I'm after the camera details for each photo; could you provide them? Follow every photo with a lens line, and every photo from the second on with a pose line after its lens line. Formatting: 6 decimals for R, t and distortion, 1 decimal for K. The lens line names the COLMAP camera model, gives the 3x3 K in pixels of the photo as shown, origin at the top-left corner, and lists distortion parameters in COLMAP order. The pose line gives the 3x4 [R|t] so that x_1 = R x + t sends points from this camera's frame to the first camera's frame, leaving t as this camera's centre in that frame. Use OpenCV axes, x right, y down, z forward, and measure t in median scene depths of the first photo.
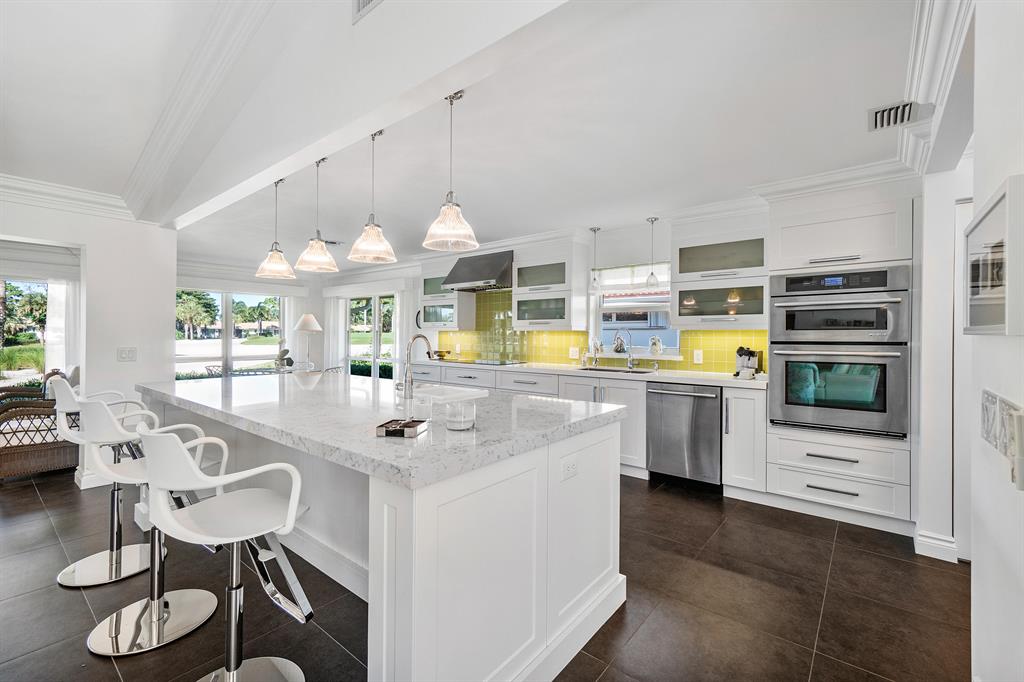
lens RADIAL K [[441.9, 0, 509.7], [0, 441.9, 338.6], [0, 0, 1]] dist [0.001884, 0.000197]
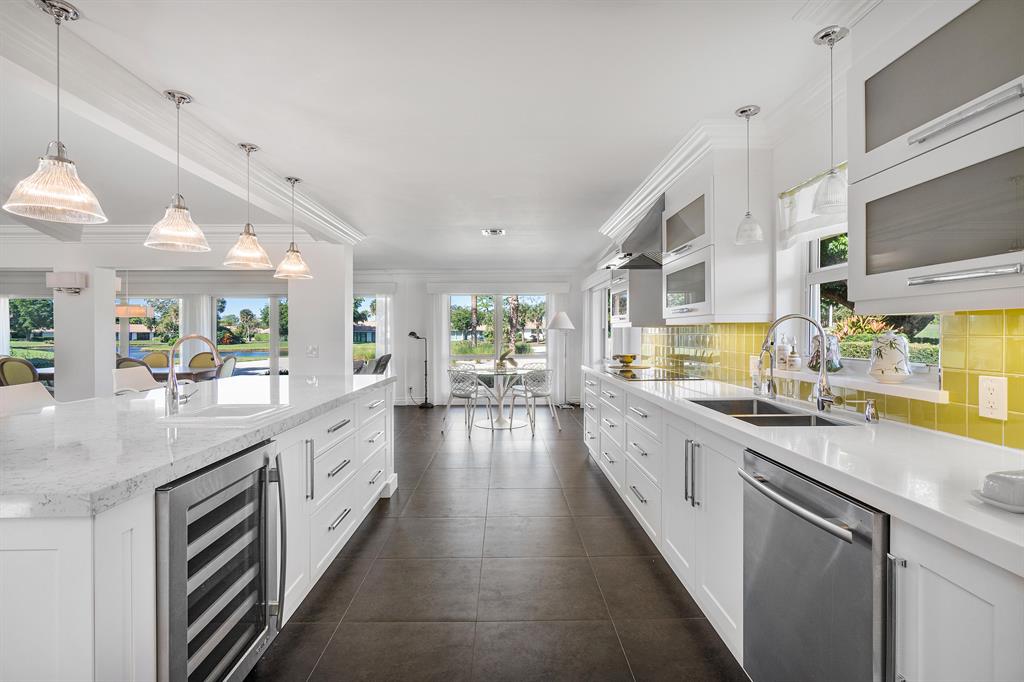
lens RADIAL K [[480.3, 0, 508.8], [0, 480.3, 333.6], [0, 0, 1]] dist [-0.011226, -0.000727]
pose [[0.638681, -0.007337, -0.769436, 0.425579], [0.002366, 0.999969, -0.007572, -0.002239], [0.769468, 0.003016, 0.638679, 0.470620]]
